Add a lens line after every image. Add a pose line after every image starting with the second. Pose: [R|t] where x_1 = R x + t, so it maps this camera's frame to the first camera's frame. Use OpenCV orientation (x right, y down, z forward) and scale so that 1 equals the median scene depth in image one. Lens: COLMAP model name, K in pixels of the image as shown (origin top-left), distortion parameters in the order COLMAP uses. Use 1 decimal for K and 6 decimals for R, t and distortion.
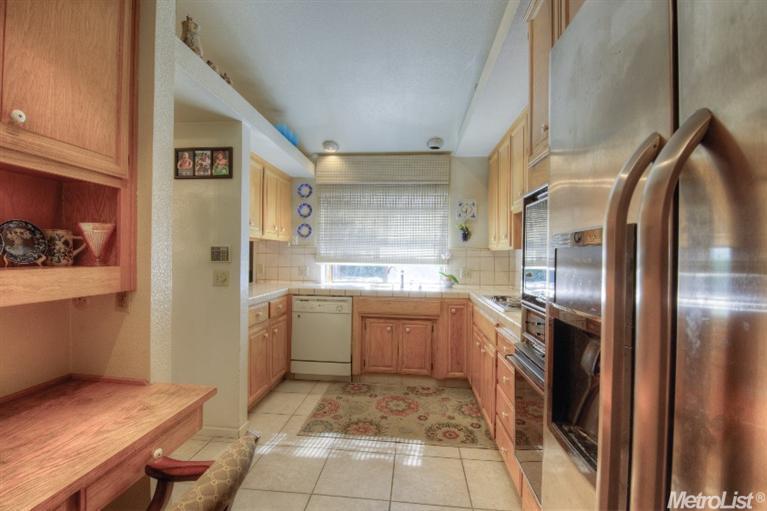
lens RADIAL K [[335.6, 0, 382.4], [0, 335.6, 255.5], [0, 0, 1]] dist [-0.010881, -0.005103]
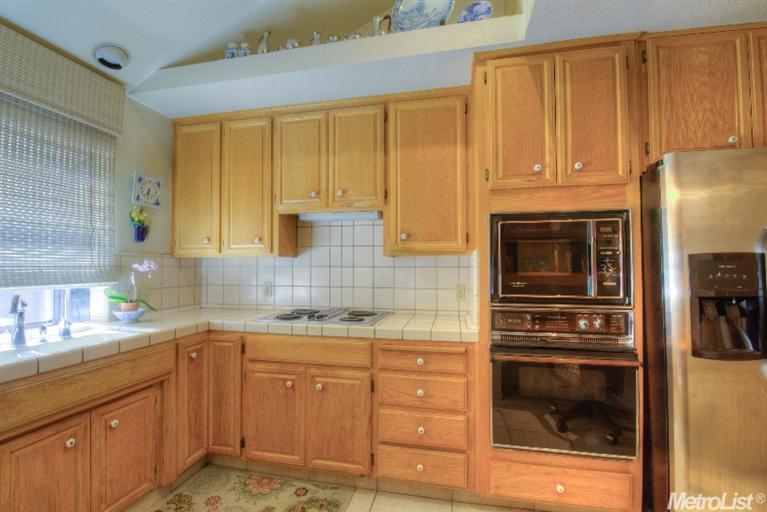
lens RADIAL K [[335.6, 0, 381.7], [0, 335.6, 255.6], [0, 0, 1]] dist [-0.010881, -0.005103]
pose [[0.119884, 0.008278, 0.992753, -0.313070], [0.009816, 0.999906, -0.009523, -0.006989], [-0.992739, 0.010886, 0.119791, 0.513888]]
